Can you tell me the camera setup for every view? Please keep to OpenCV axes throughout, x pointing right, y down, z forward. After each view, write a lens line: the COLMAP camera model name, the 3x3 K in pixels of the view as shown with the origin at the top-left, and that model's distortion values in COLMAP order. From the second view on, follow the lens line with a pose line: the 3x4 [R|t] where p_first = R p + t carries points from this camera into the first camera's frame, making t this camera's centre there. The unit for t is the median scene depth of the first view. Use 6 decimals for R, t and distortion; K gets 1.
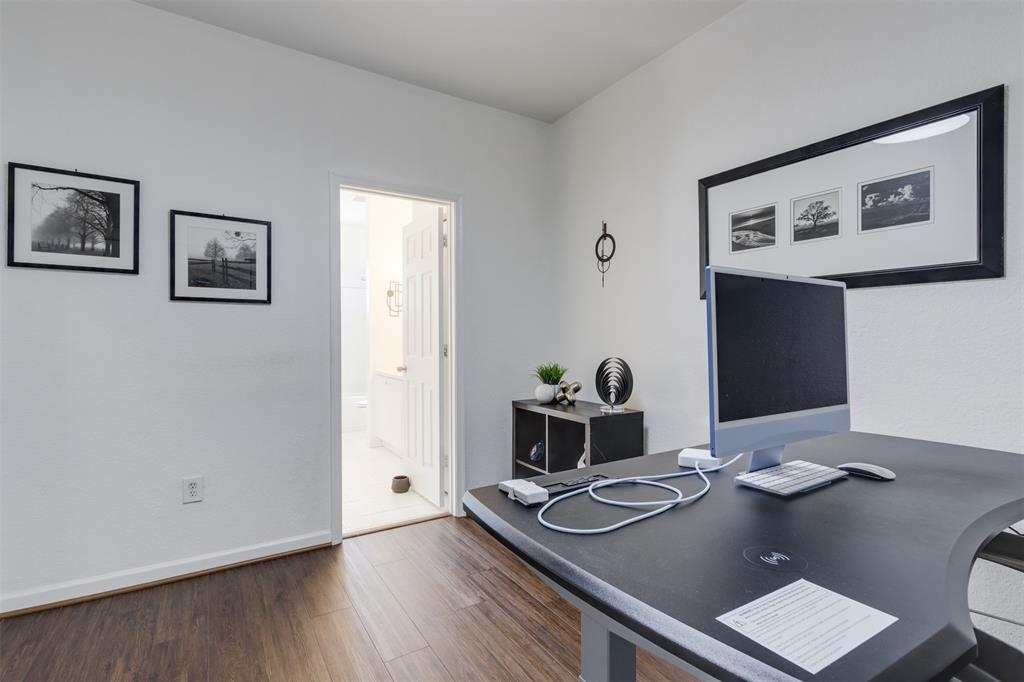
lens RADIAL K [[474.8, 0, 504.1], [0, 474.8, 339.9], [0, 0, 1]] dist [-0.001387, -0.000192]
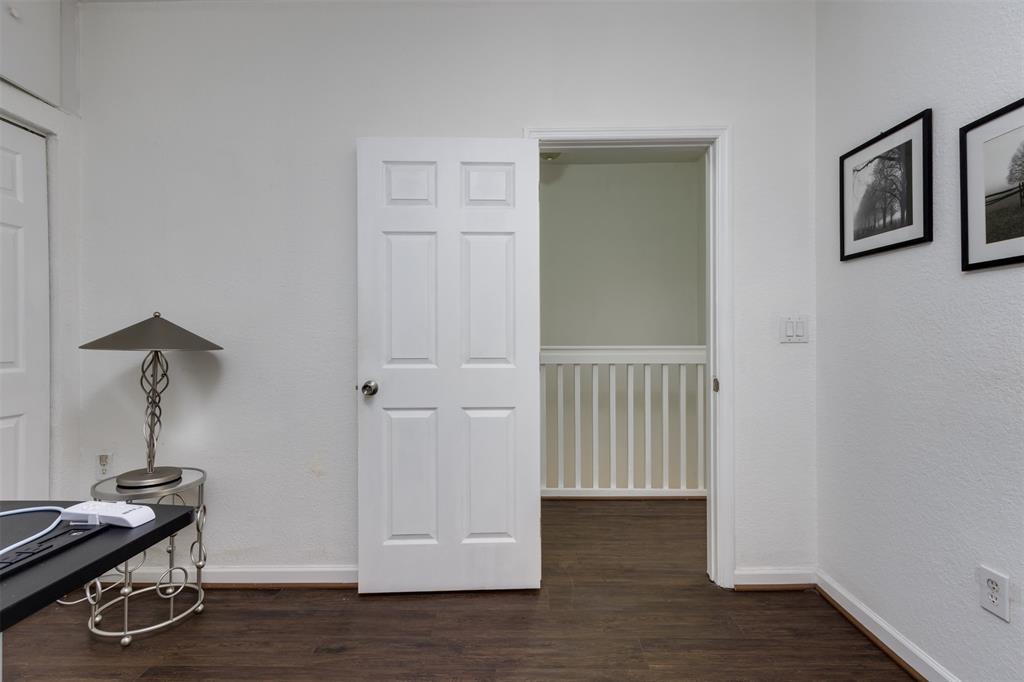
lens RADIAL K [[474.8, 0, 511.7], [0, 474.8, 336.5], [0, 0, 1]] dist [-0.001387, -0.000192]
pose [[-0.527028, 0.002936, -0.849843, 0.158312], [0.007343, 0.999972, -0.001100, -0.001124], [0.849816, -0.006820, -0.527035, 0.874255]]
